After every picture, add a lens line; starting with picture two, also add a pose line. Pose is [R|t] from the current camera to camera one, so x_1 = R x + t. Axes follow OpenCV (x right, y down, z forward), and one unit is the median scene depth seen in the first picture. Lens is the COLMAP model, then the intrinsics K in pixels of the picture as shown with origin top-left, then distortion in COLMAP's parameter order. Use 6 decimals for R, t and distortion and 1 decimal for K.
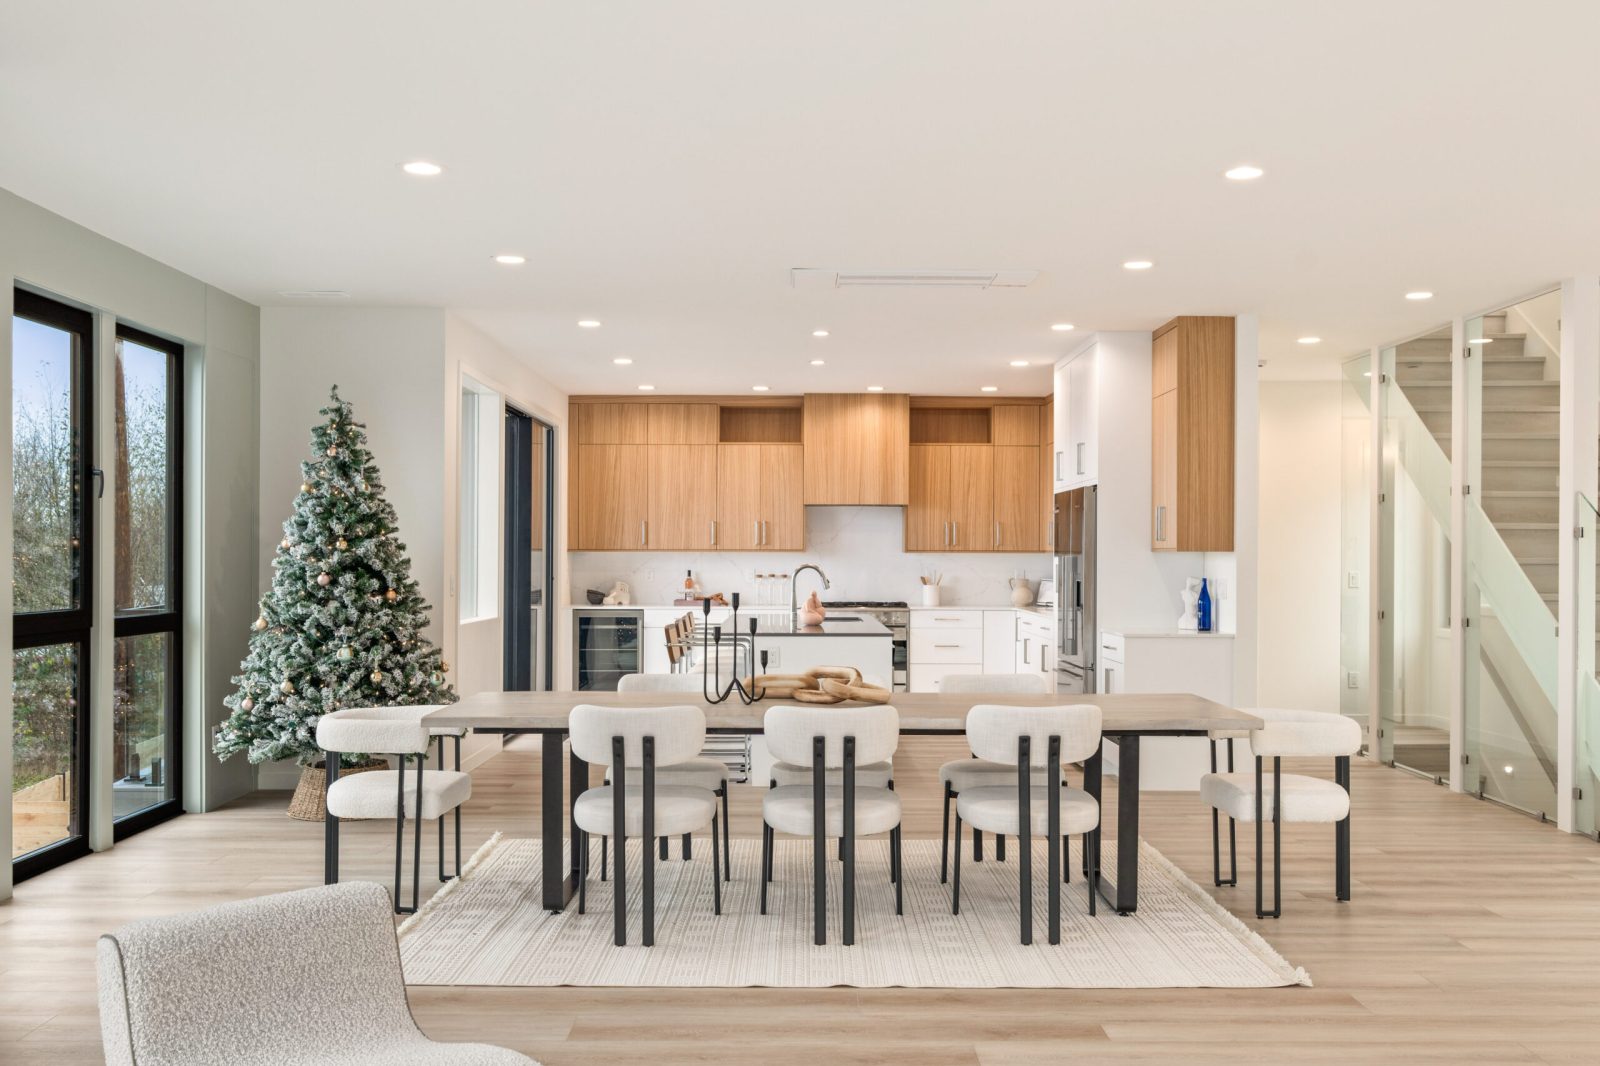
lens RADIAL K [[865.8, 0, 801.2], [0, 865.8, 552.7], [0, 0, 1]] dist [0.000187, -0.000071]
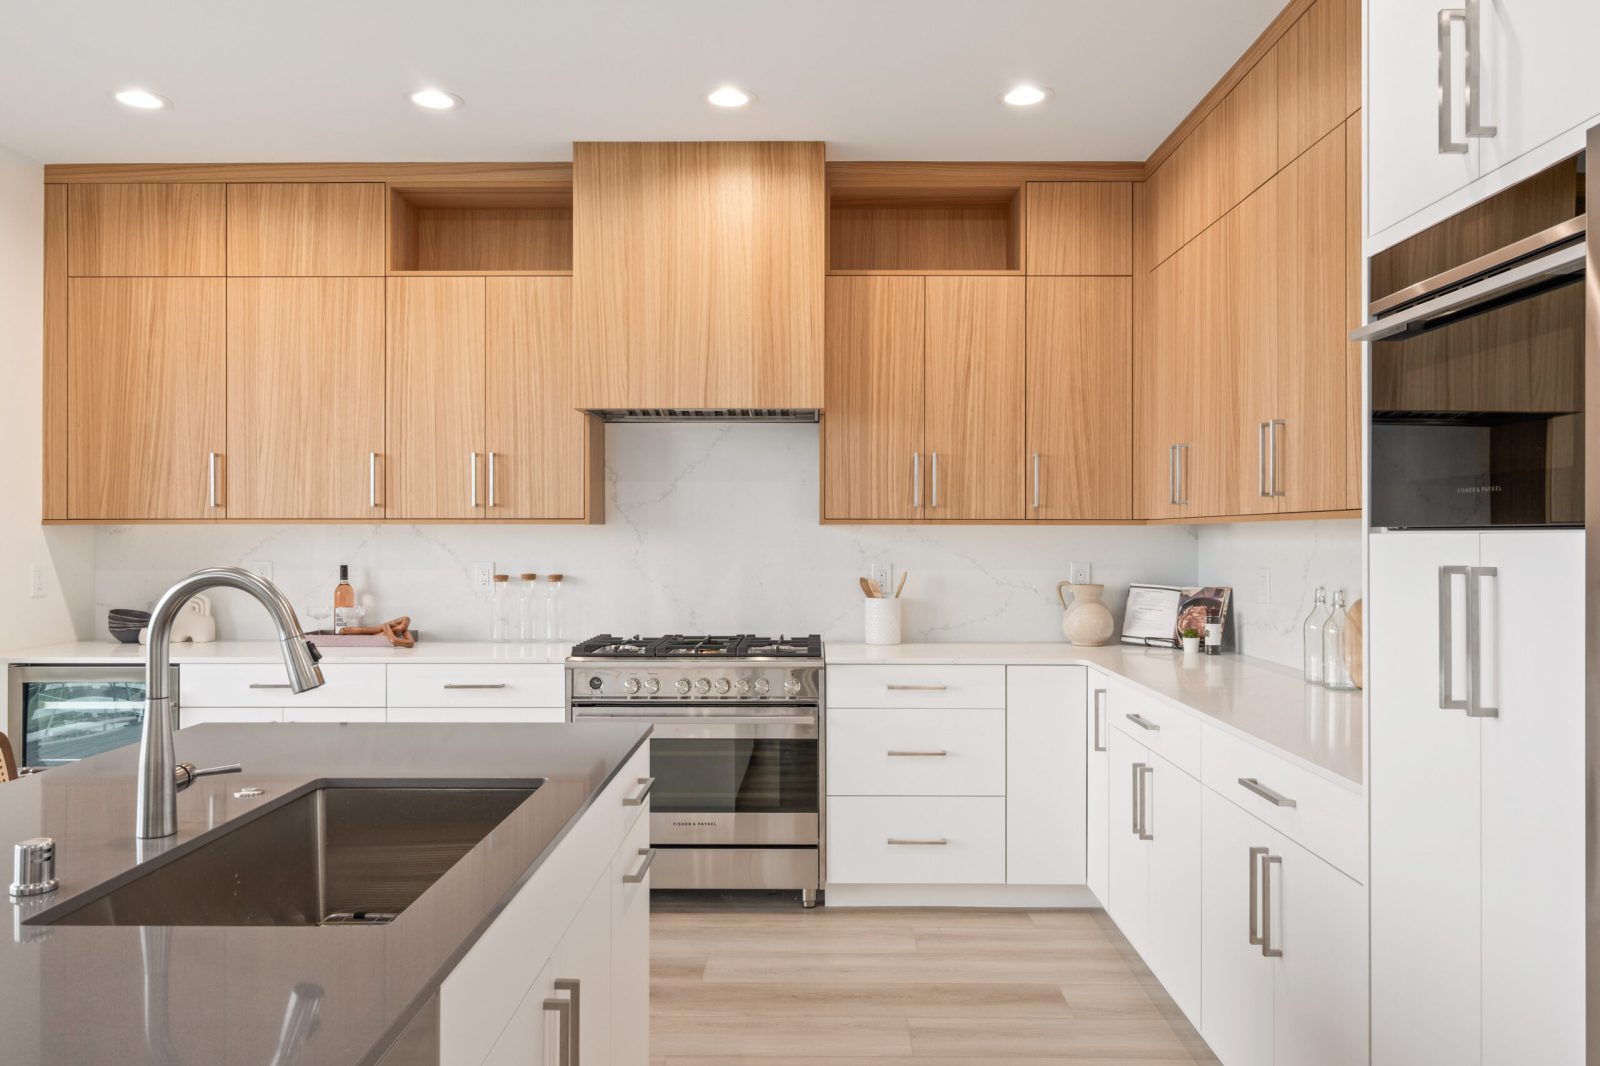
lens RADIAL K [[738.9, 0, 800.0], [0, 738.9, 533.0], [0, 0, 1]] dist [-0.000908, -0.000200]
pose [[0.999986, -0.002879, -0.004432, 0.111409], [0.002867, 0.999993, -0.002541, 0.005129], [0.004439, 0.002529, 0.999987, 0.632003]]
